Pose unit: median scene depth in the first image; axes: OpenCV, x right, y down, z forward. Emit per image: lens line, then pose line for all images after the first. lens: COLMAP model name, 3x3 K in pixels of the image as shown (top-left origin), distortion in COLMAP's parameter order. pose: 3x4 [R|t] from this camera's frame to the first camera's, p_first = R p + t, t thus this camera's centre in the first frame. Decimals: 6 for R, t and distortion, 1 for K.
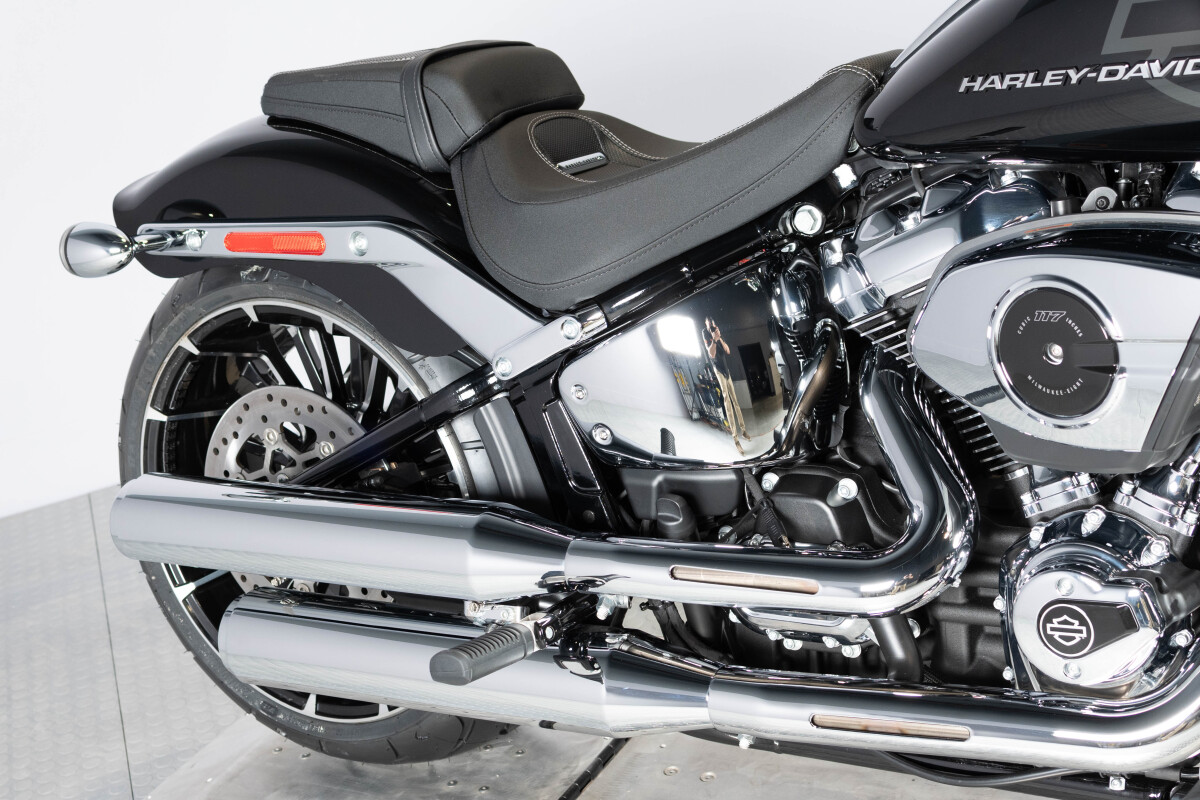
lens RADIAL K [[1904.0, 0, 576.2], [0, 1904.0, 402.0], [0, 0, 1]] dist [-0.004117, 0.074680]
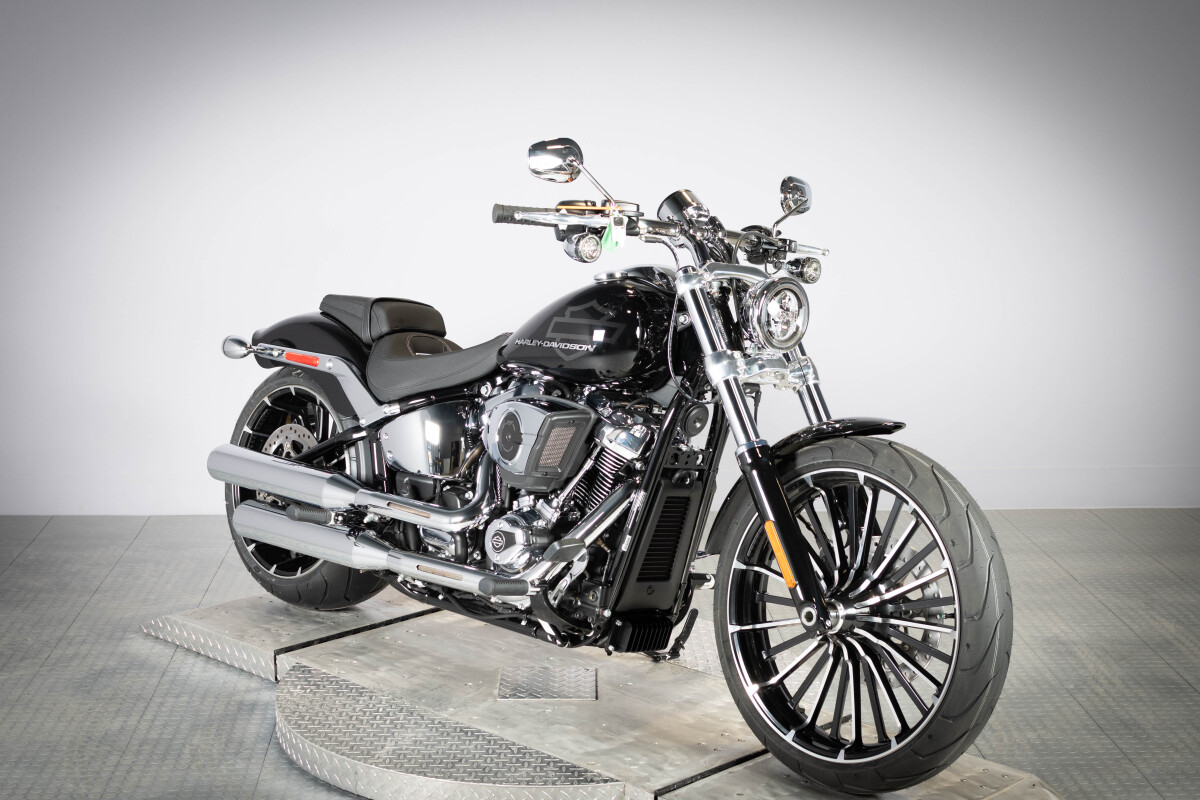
lens RADIAL K [[1794.1, 0, 599.8], [0, 1794.1, 462.4], [0, 0, 1]] dist [0.011214, 0.028456]
pose [[0.954604, 0.246038, -0.167921, 0.677529], [-0.268394, 0.954958, -0.126573, 0.251313], [0.129216, 0.165896, 0.977641, -1.265569]]
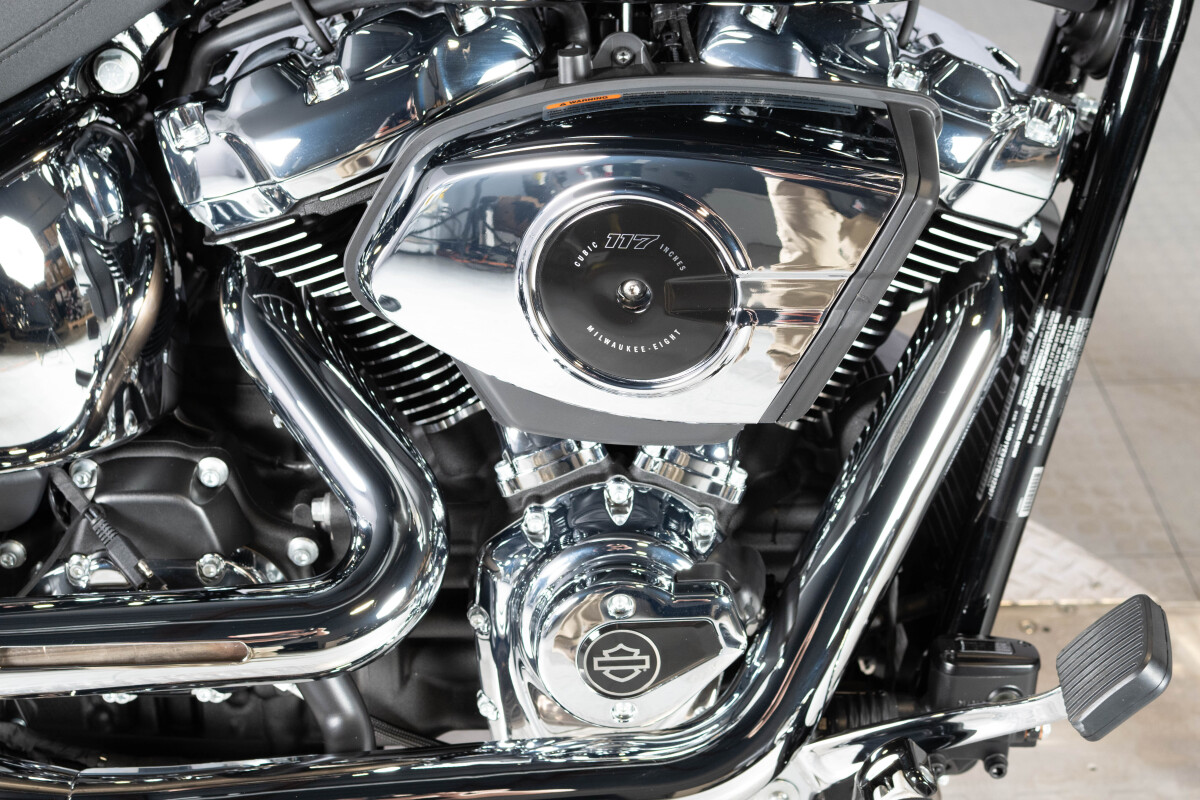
lens RADIAL K [[1904.0, 0, 576.2], [0, 1904.0, 402.0], [0, 0, 1]] dist [-0.004117, 0.074680]
pose [[0.823059, -0.131096, 0.552619, -0.121015], [0.051152, 0.986152, 0.157758, -0.078495], [-0.565648, -0.101577, 0.818367, 0.367367]]
